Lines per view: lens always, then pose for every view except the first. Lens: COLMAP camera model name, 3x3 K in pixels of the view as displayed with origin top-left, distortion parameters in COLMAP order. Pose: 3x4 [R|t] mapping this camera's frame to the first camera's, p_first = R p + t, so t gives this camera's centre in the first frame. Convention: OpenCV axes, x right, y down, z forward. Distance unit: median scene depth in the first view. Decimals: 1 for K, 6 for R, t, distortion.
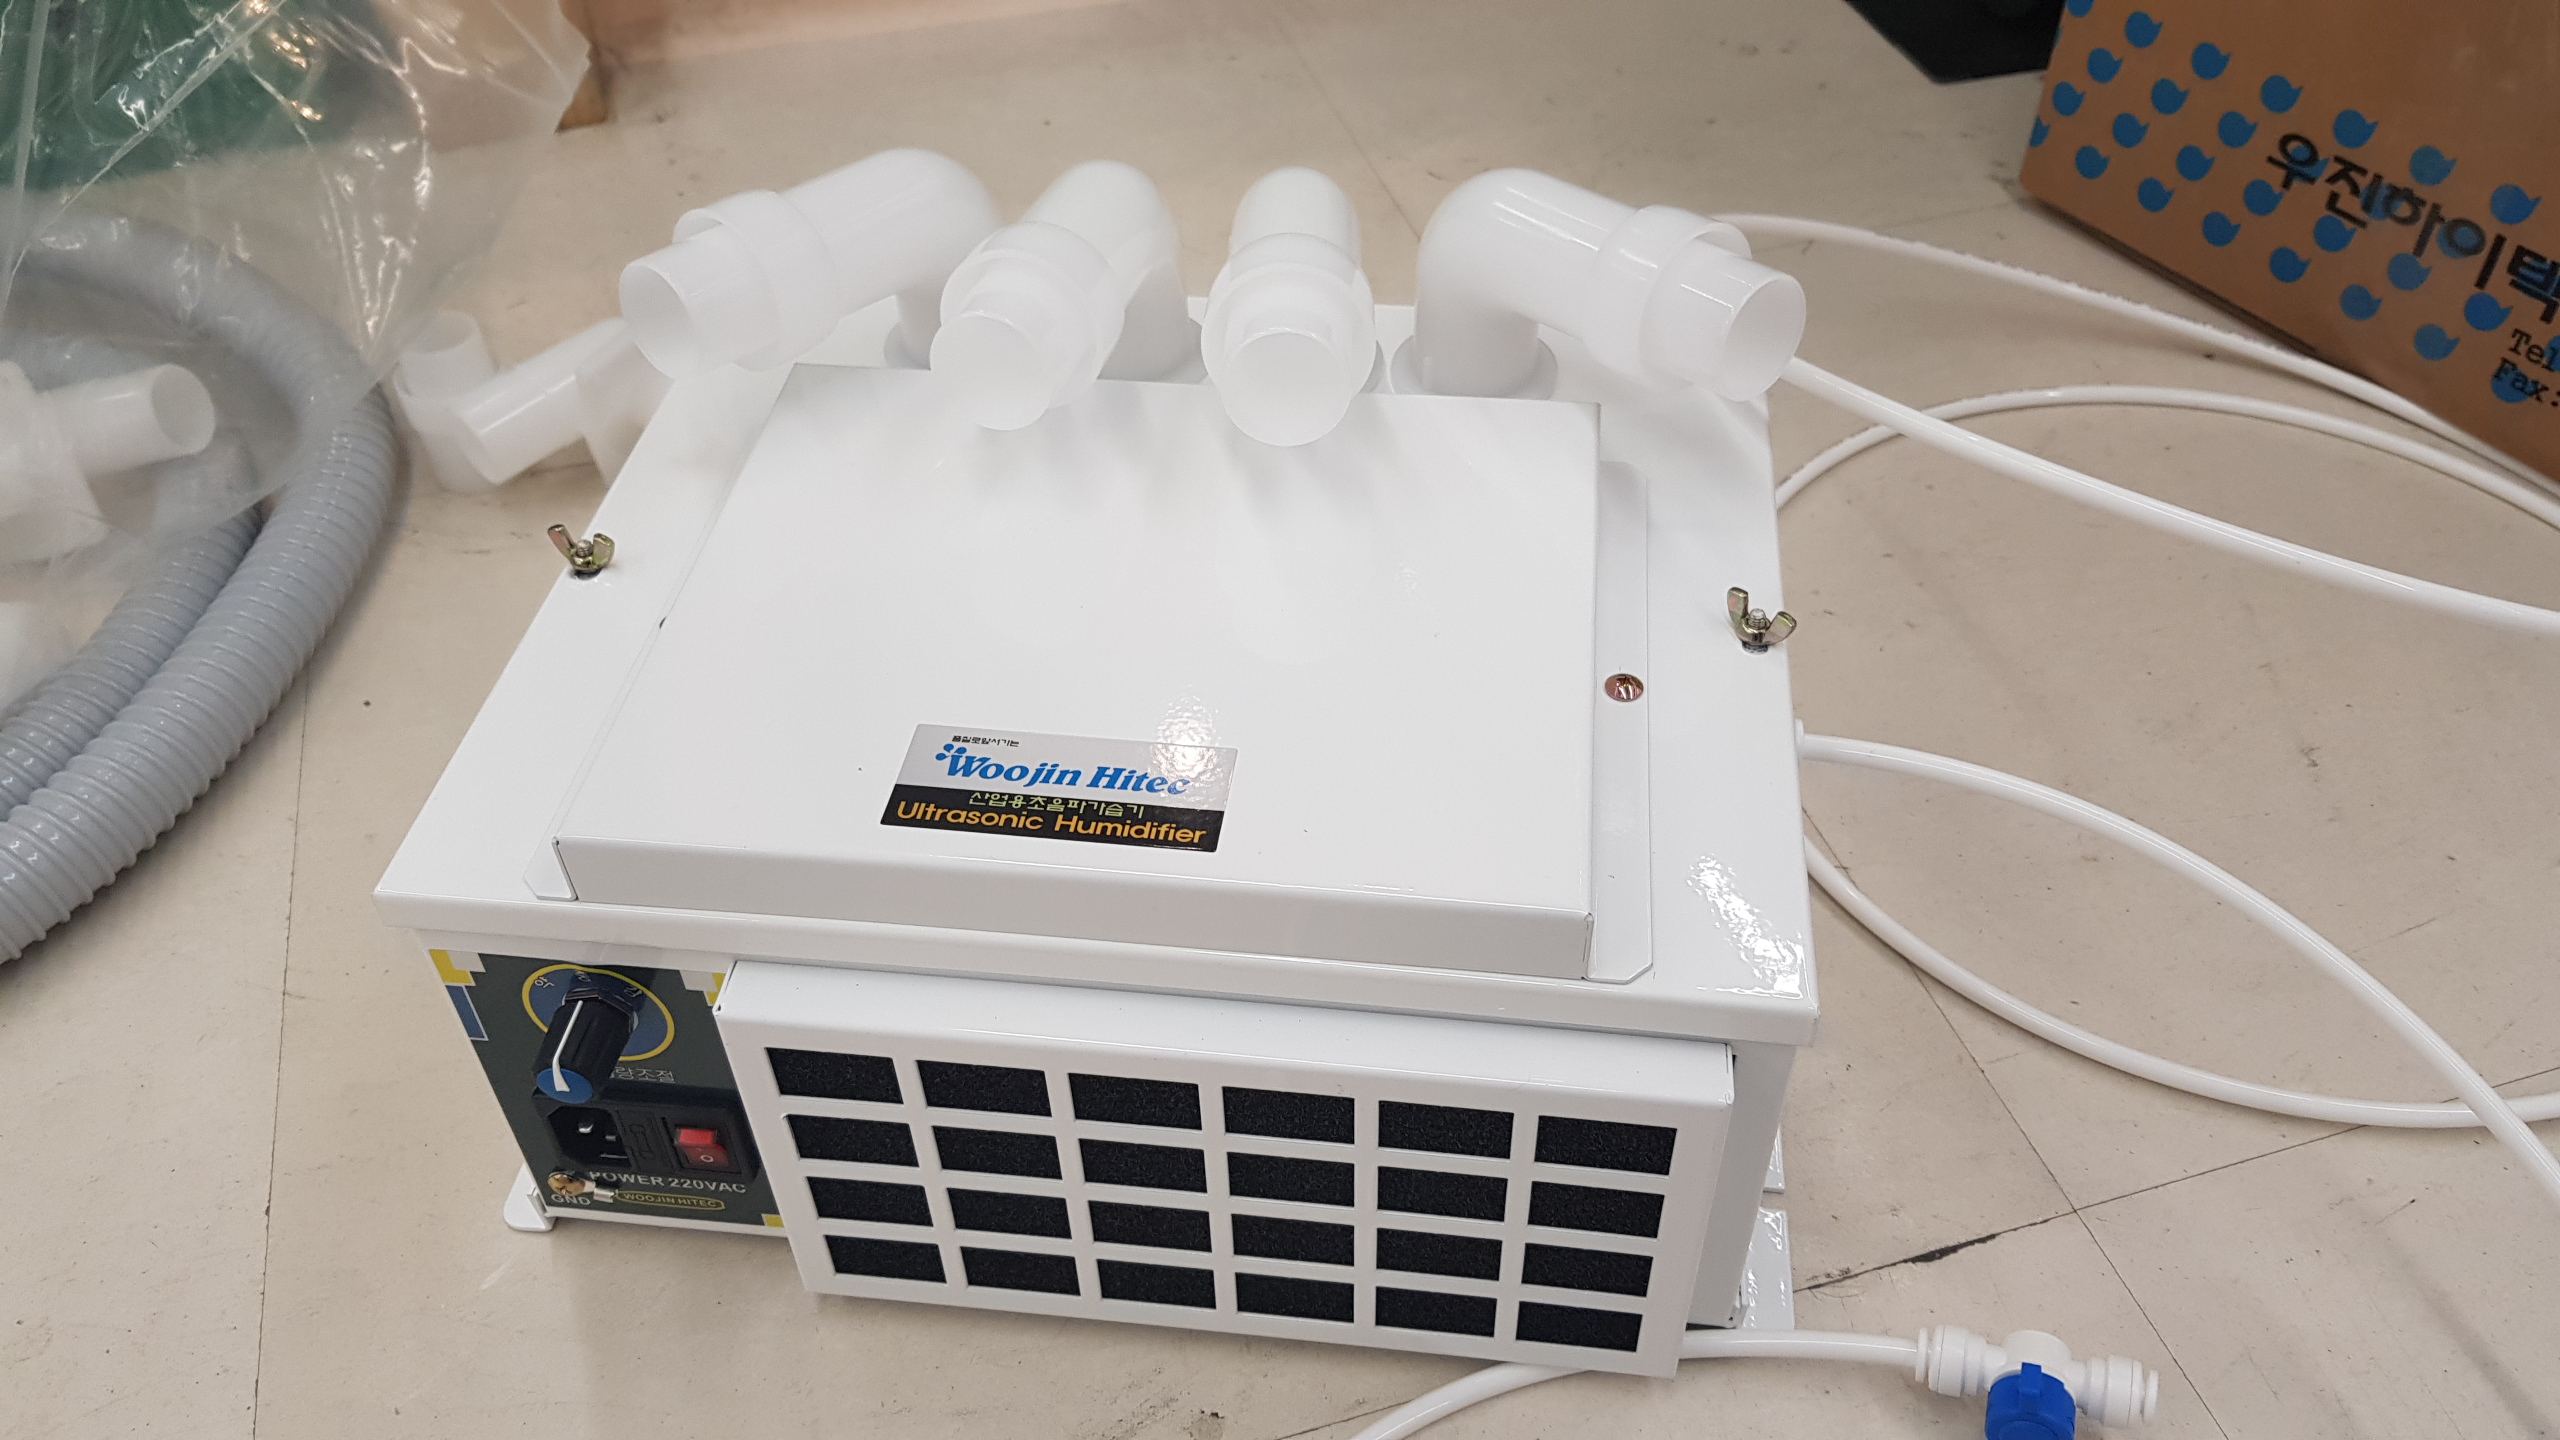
lens RADIAL K [[2079.6, 0, 1280.0], [0, 2079.6, 720.0], [0, 0, 1]] dist [0.142455, -0.270979]
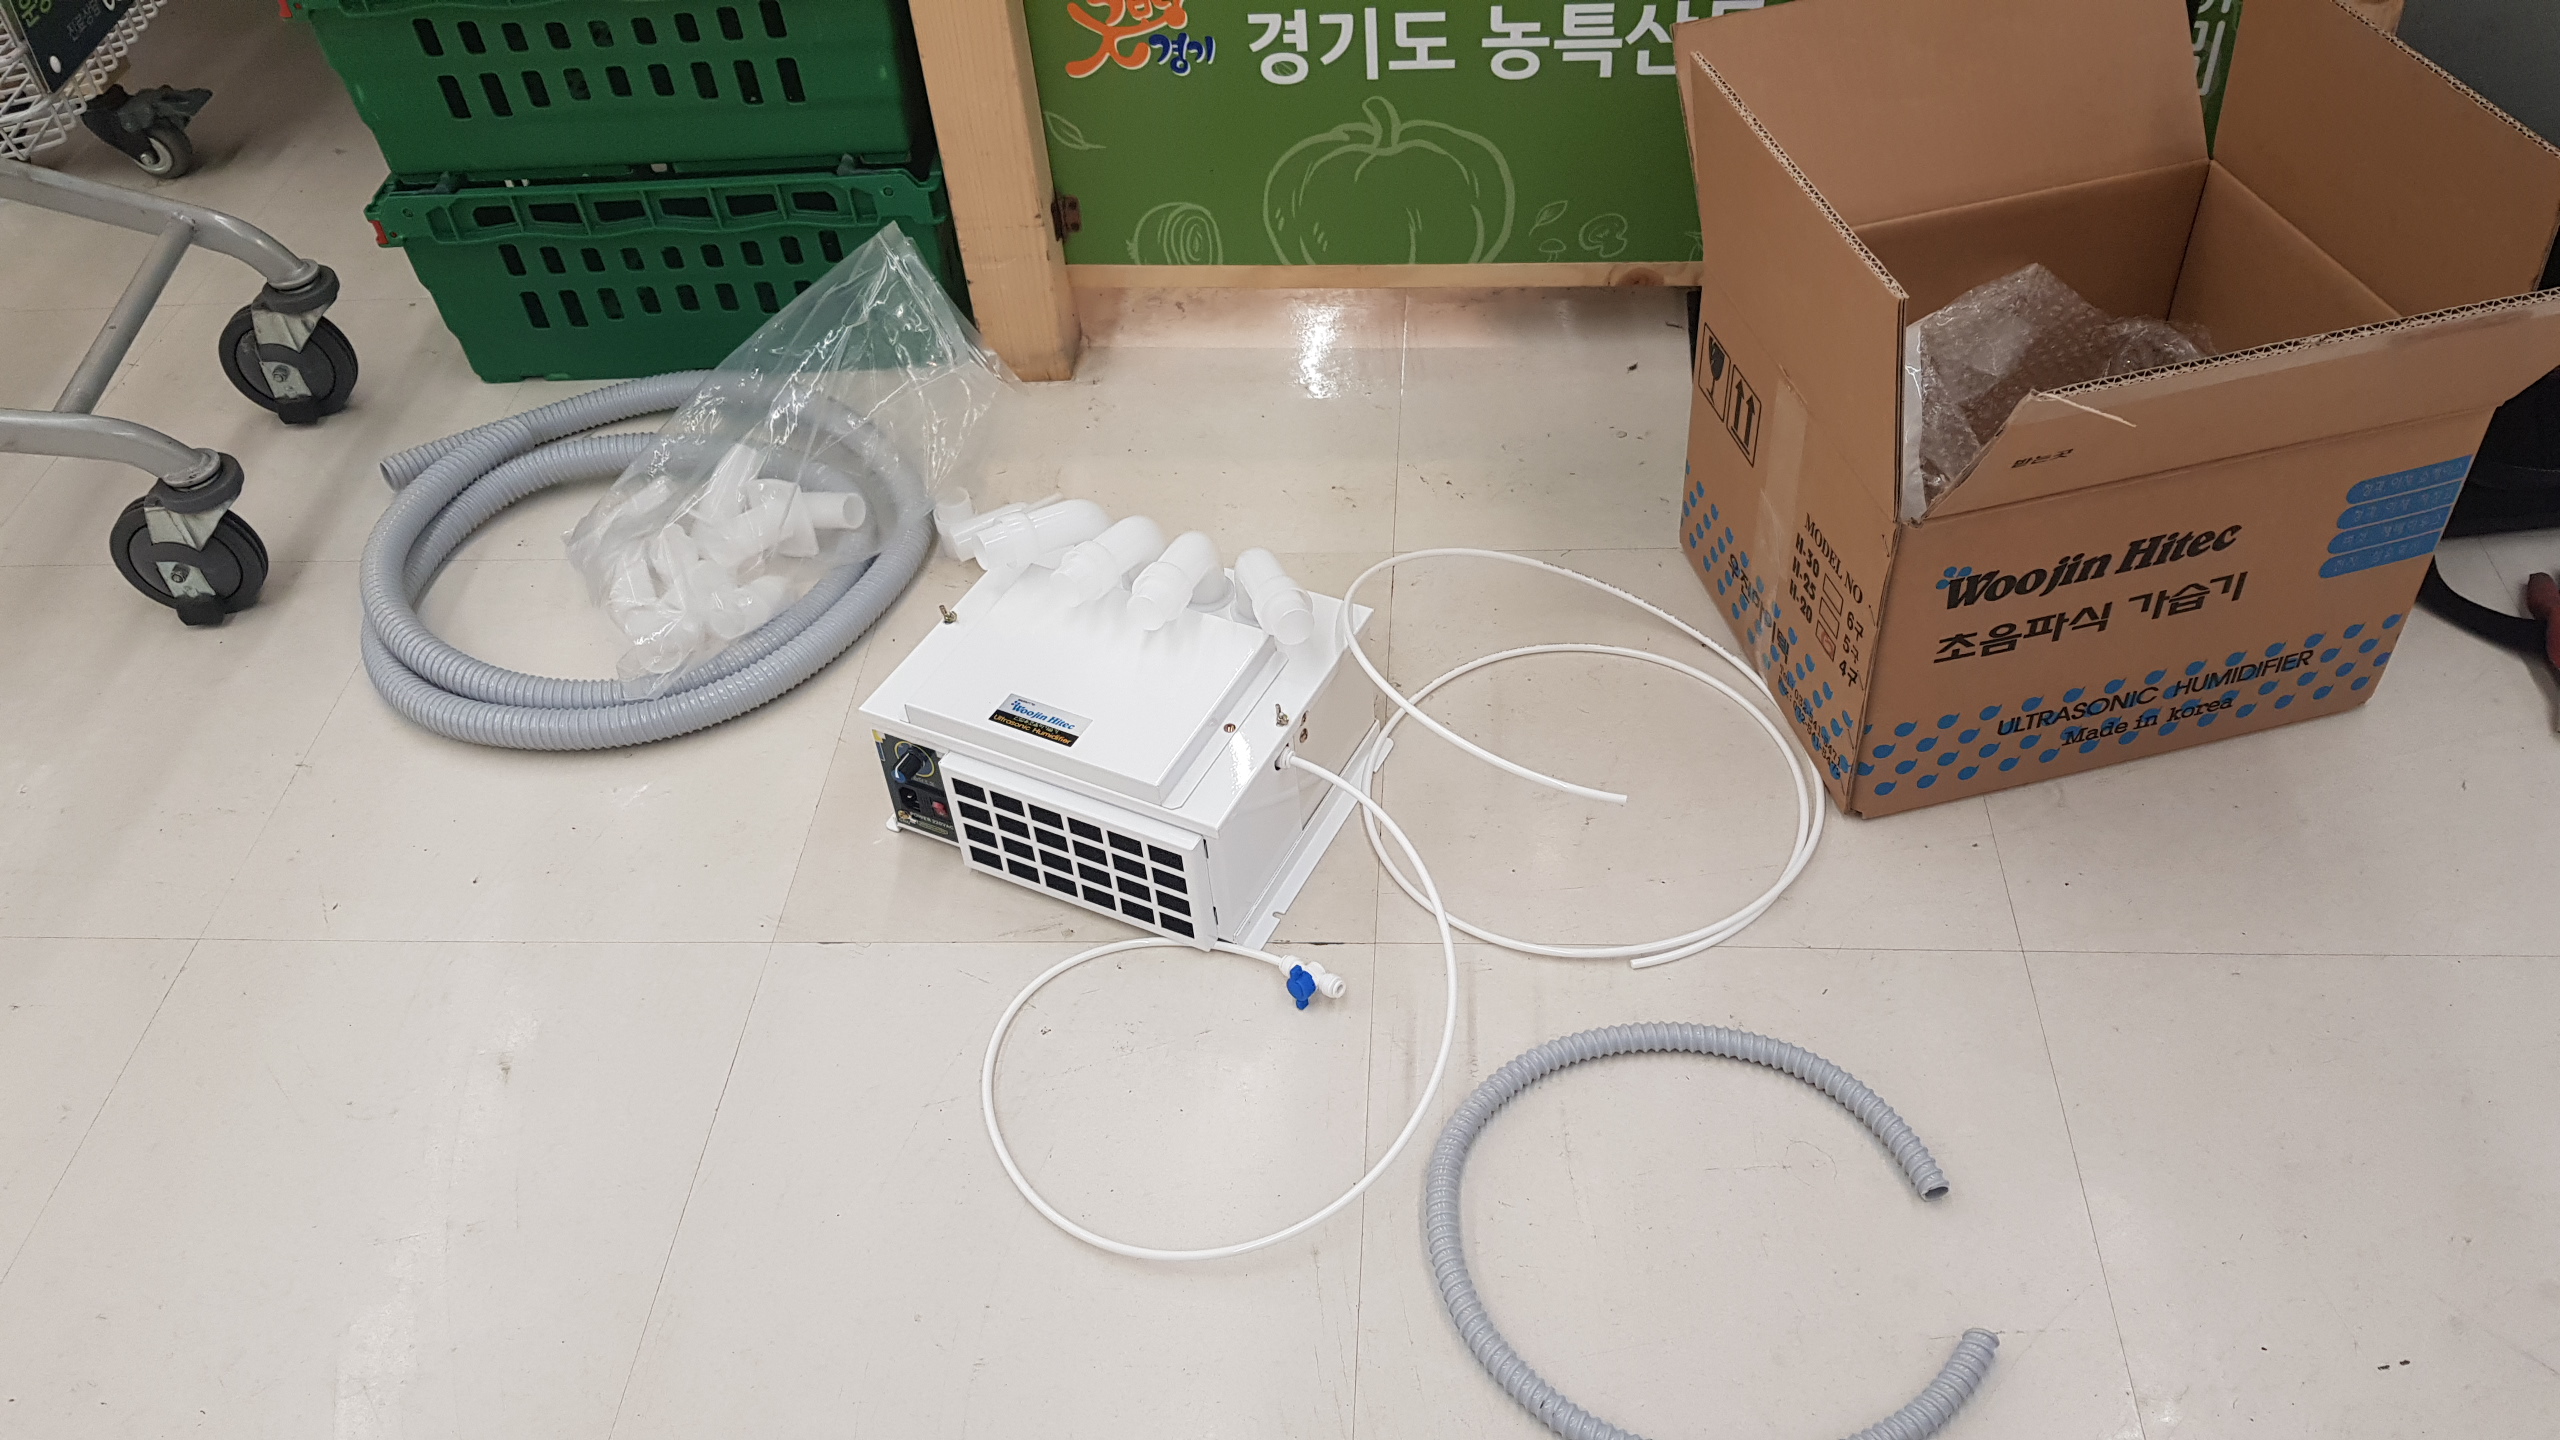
lens RADIAL K [[2079.6, 0, 1280.0], [0, 2079.6, 720.0], [0, 0, 1]] dist [0.142455, -0.270979]
pose [[0.938785, 0.207232, -0.275205, 0.995804], [-0.202743, 0.978198, 0.044991, -0.166373], [0.278528, 0.013558, 0.960332, -1.791199]]
